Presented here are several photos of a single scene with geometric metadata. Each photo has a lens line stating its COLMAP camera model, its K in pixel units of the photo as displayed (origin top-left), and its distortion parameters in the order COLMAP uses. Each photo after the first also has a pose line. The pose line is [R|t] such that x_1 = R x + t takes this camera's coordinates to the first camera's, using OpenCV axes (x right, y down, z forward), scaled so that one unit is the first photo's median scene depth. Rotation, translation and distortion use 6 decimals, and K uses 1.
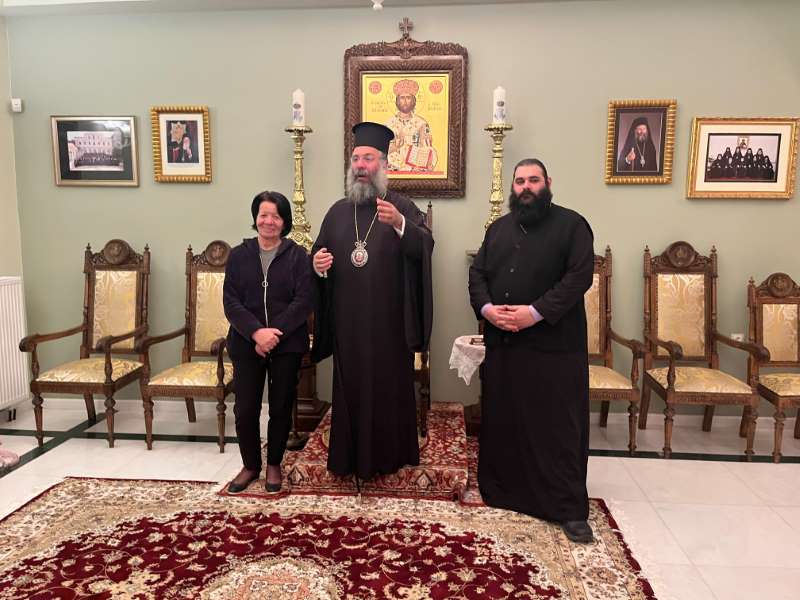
lens RADIAL K [[611.4, 0, 409.6], [0, 611.4, 288.4], [0, 0, 1]] dist [0.040337, -0.069160]
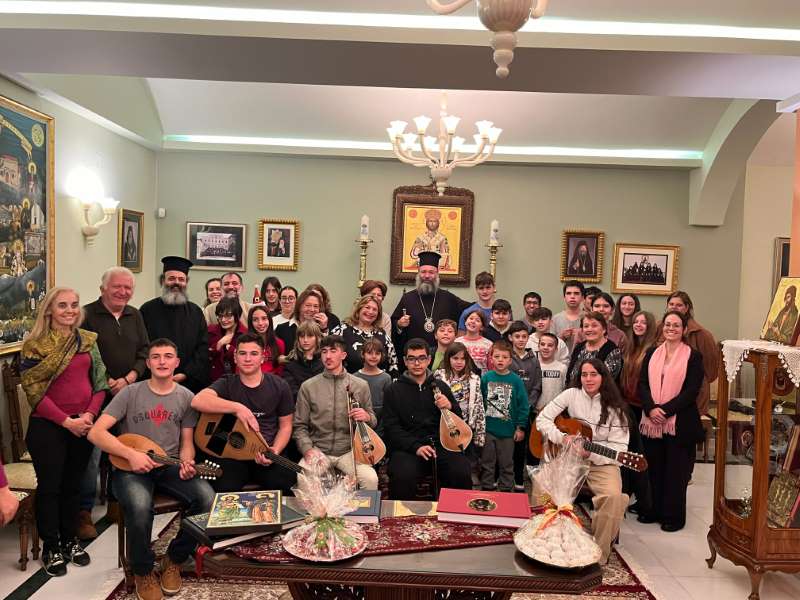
lens RADIAL K [[663.0, 0, 404.6], [0, 663.0, 292.8], [0, 0, 1]] dist [0.010108, -0.015570]
pose [[0.994788, 0.029880, 0.097486, -0.230687], [-0.023427, 0.997499, -0.066685, -0.022664], [-0.099235, 0.064053, 0.993000, -0.611816]]
